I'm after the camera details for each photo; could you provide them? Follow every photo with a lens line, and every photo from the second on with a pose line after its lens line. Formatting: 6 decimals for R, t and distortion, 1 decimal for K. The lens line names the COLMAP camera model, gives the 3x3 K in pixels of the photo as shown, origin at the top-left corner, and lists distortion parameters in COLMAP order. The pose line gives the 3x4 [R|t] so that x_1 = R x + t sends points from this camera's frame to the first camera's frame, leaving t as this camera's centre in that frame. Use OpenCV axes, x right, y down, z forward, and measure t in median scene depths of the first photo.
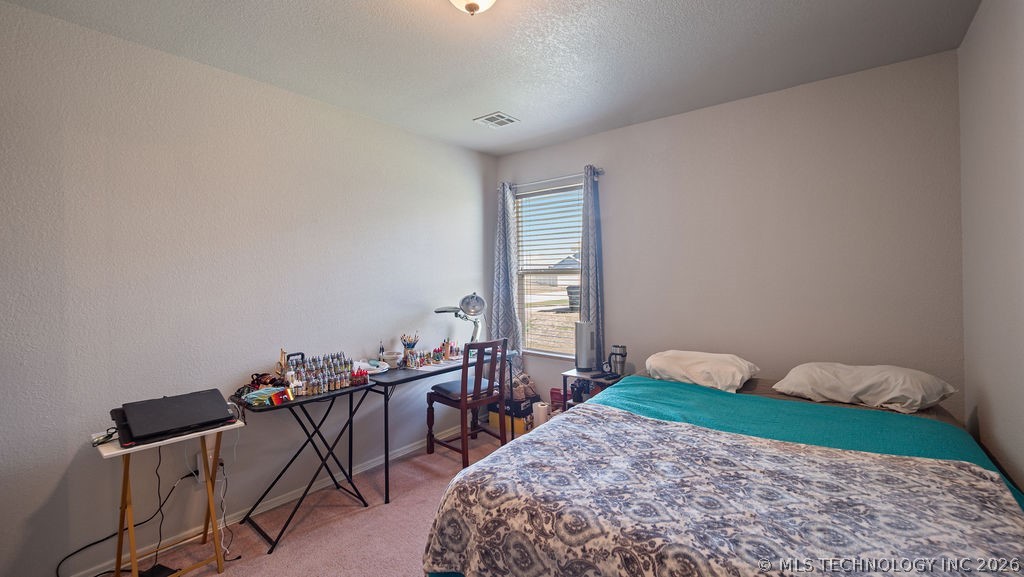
lens RADIAL K [[431.6, 0, 512.7], [0, 431.6, 274.6], [0, 0, 1]] dist [0.019048, -0.021648]
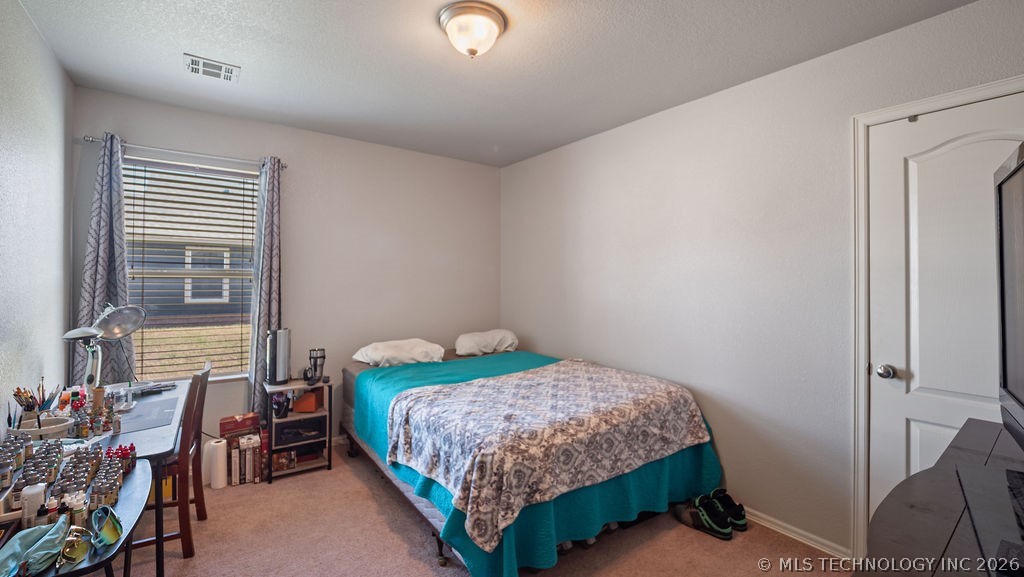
lens RADIAL K [[431.6, 0, 512.7], [0, 431.6, 274.6], [0, 0, 1]] dist [0.019048, -0.021648]
pose [[0.257140, 0.022137, 0.966121, -0.956495], [-0.008061, 0.999752, -0.020762, 0.015391], [-0.966341, -0.002449, 0.257254, 0.482863]]
